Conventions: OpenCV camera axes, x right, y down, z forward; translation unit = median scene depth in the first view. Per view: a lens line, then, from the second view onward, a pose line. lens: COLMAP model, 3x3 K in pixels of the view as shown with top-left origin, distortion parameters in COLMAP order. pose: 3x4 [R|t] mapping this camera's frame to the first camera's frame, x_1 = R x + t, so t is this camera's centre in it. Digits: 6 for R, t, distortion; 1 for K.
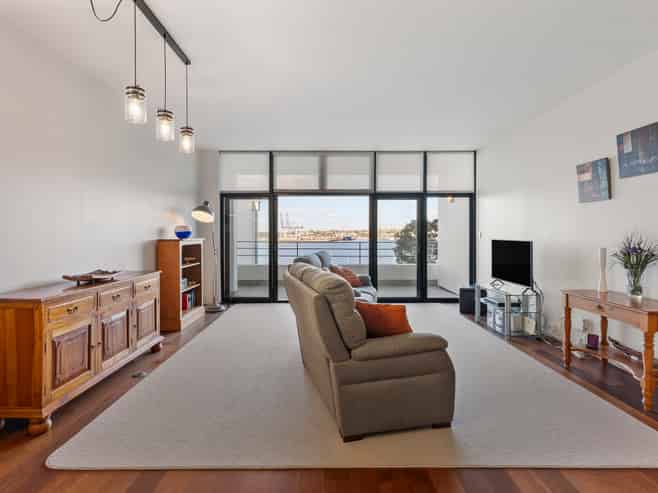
lens RADIAL K [[355.0, 0, 326.3], [0, 355.0, 235.9], [0, 0, 1]] dist [0.005129, 0.000899]
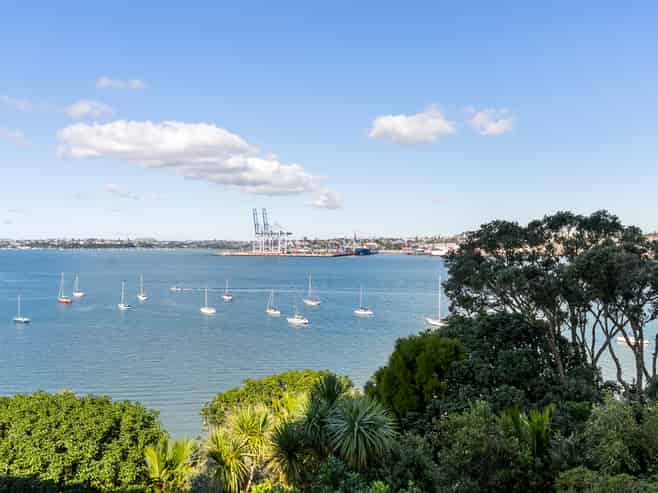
lens RADIAL K [[567.5, 0, 329.0], [0, 567.5, 246.5], [0, 0, 1]] dist [0.007627, 0.000308]
pose [[0.999994, -0.000223, -0.003427, 0.273533], [0.000220, 1.000000, -0.000785, -0.092358], [0.003427, 0.000785, 0.999994, 1.661781]]
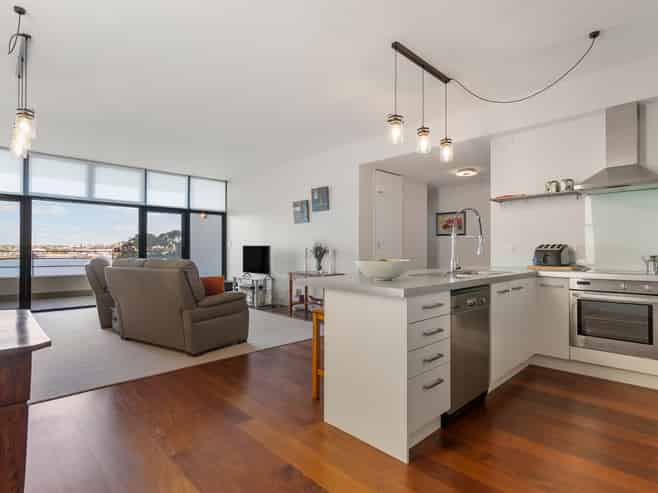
lens RADIAL K [[355.0, 0, 326.3], [0, 355.0, 235.9], [0, 0, 1]] dist [0.005129, 0.000899]
pose [[0.725600, 0.030530, 0.687439, -0.289739], [0.002245, 0.998905, -0.046732, 0.039042], [-0.688113, 0.035452, 0.724737, -0.288560]]
